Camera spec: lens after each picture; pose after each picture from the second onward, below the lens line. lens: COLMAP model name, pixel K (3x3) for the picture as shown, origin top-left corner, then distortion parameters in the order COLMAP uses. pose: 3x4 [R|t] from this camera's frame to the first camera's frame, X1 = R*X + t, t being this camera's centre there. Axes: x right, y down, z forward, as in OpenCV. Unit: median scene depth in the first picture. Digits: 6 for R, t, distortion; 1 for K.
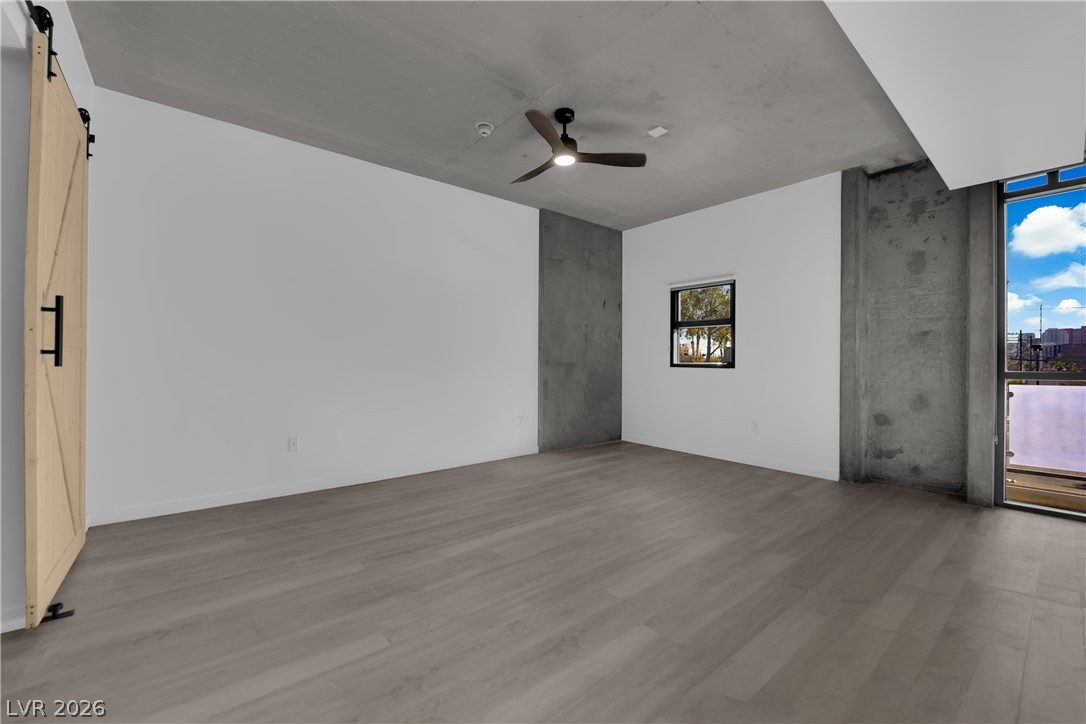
lens RADIAL K [[438.1, 0, 543.8], [0, 438.1, 361.8], [0, 0, 1]] dist [-0.010610, -0.002678]
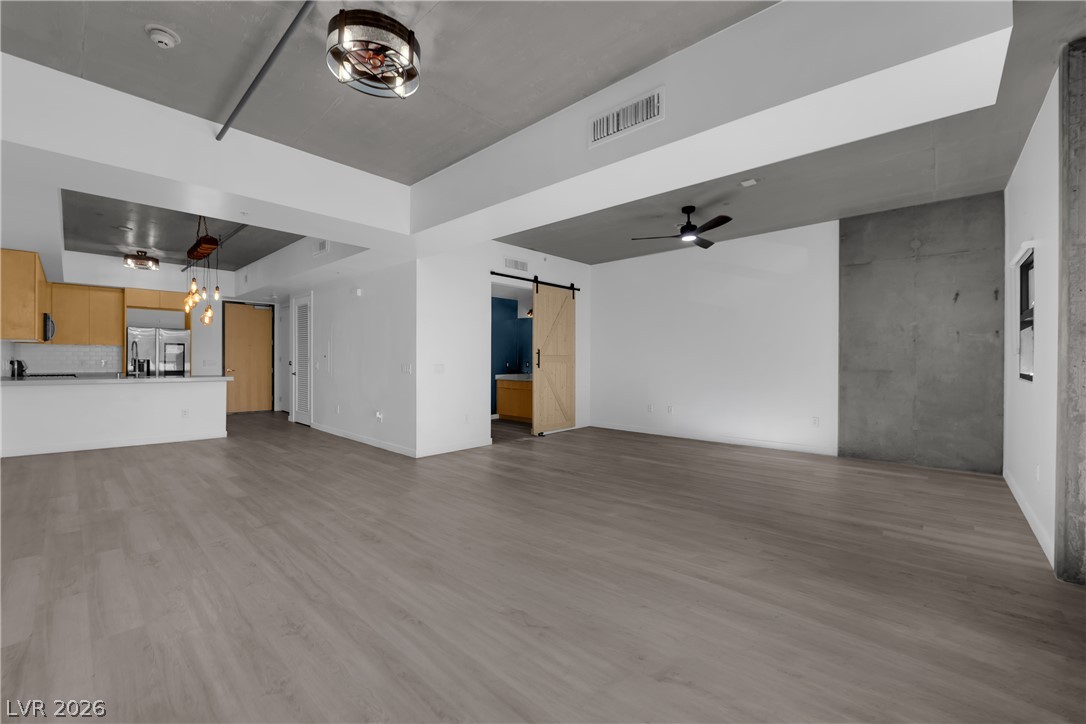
lens RADIAL K [[438.1, 0, 543.3], [0, 438.1, 360.4], [0, 0, 1]] dist [-0.010610, -0.002678]
pose [[0.143119, -0.003782, -0.989698, 1.198547], [-0.000439, 0.999992, -0.003885, -0.018030], [0.989705, 0.000991, 0.143116, 0.214628]]
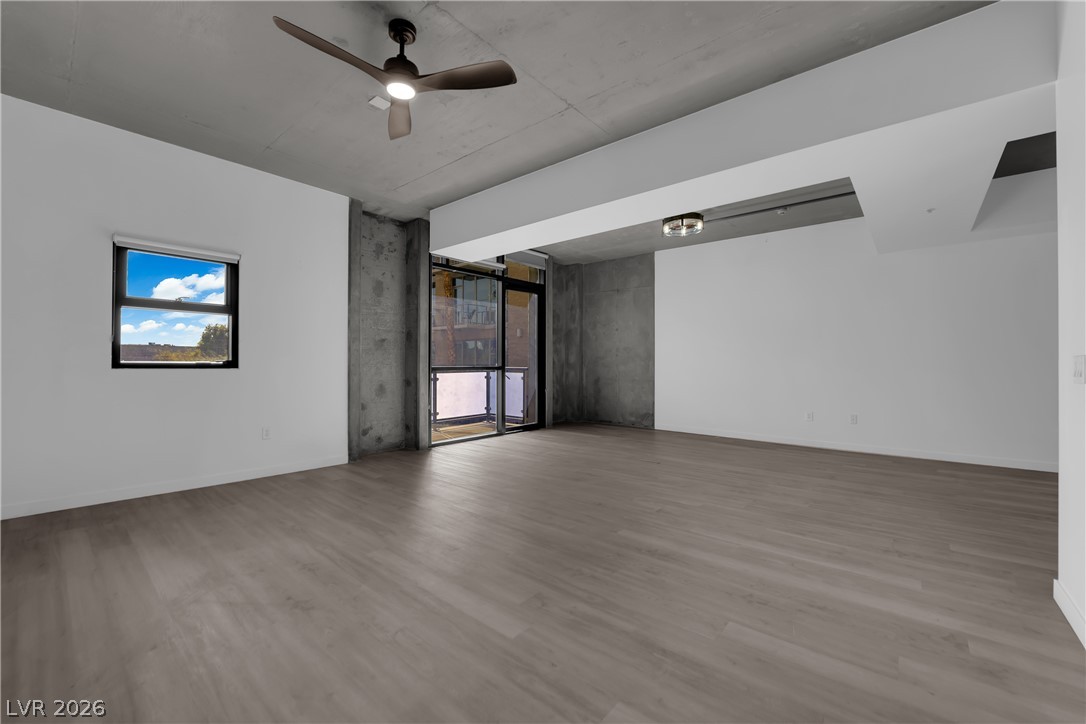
lens RADIAL K [[438.1, 0, 542.2], [0, 438.1, 361.1], [0, 0, 1]] dist [-0.010610, -0.002678]
pose [[-0.172444, -0.000775, 0.985019, -0.579765], [-0.005308, 0.999986, -0.000142, -0.001821], [-0.985005, -0.005253, -0.172446, 0.710475]]
